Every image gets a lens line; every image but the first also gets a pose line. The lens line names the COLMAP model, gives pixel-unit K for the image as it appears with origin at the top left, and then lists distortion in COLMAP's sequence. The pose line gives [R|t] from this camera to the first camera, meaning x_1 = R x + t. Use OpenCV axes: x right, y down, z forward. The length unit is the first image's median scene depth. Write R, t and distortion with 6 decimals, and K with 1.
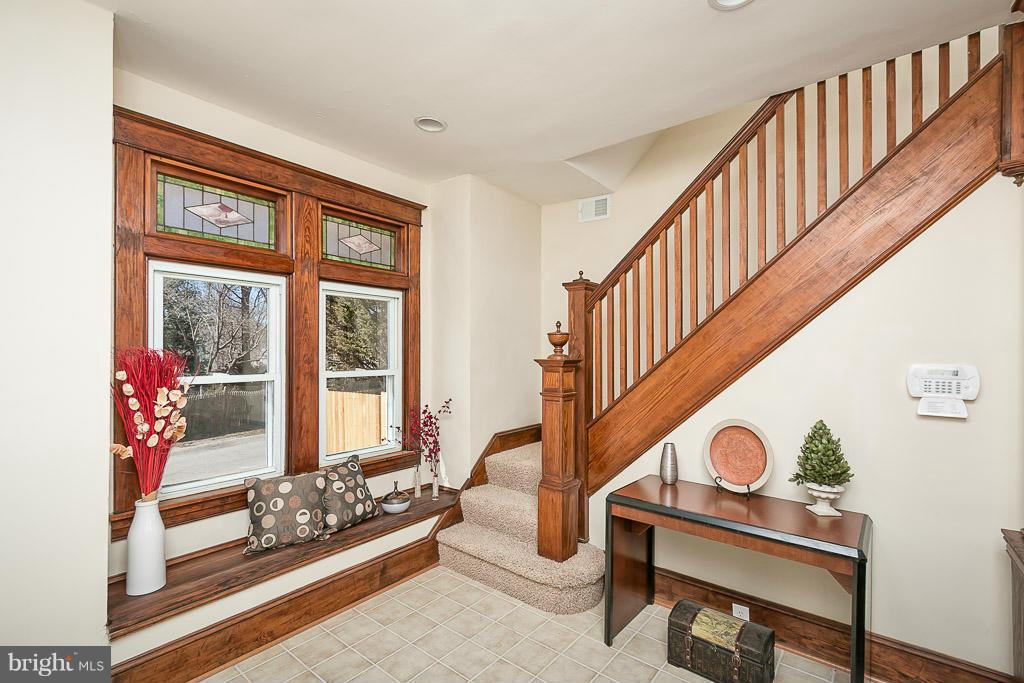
lens RADIAL K [[467.4, 0, 505.4], [0, 467.4, 347.1], [0, 0, 1]] dist [-0.000619, -0.000479]
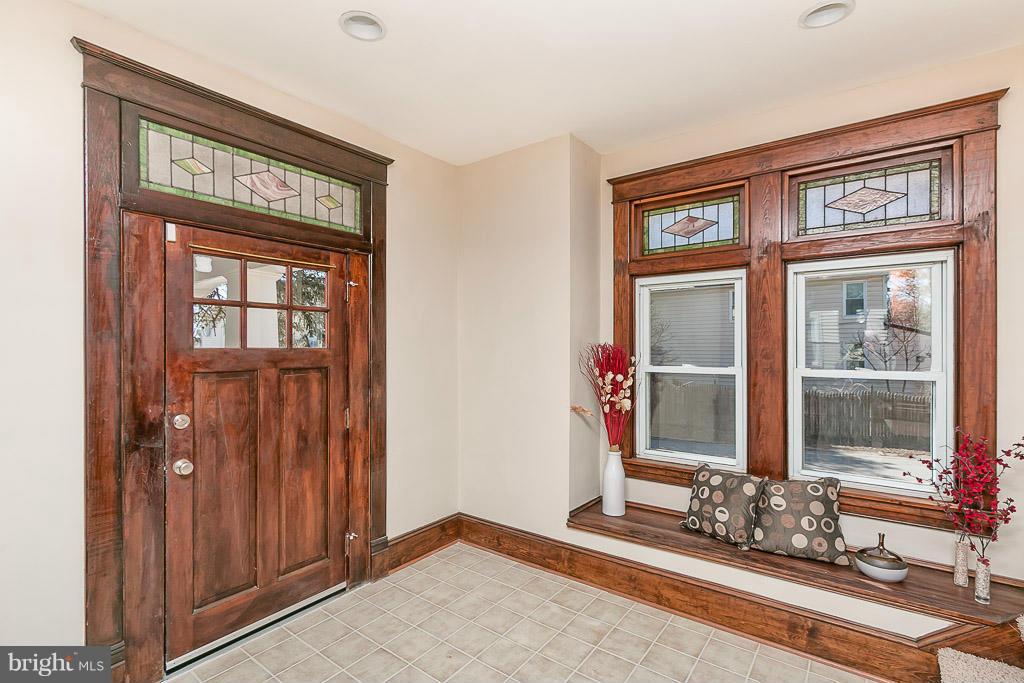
lens RADIAL K [[467.4, 0, 507.1], [0, 467.4, 349.2], [0, 0, 1]] dist [-0.000619, -0.000479]
pose [[0.031324, -0.001802, -0.999508, 0.507788], [0.007487, 0.999971, -0.001568, 0.015109], [0.999481, -0.007434, 0.031337, 0.504608]]
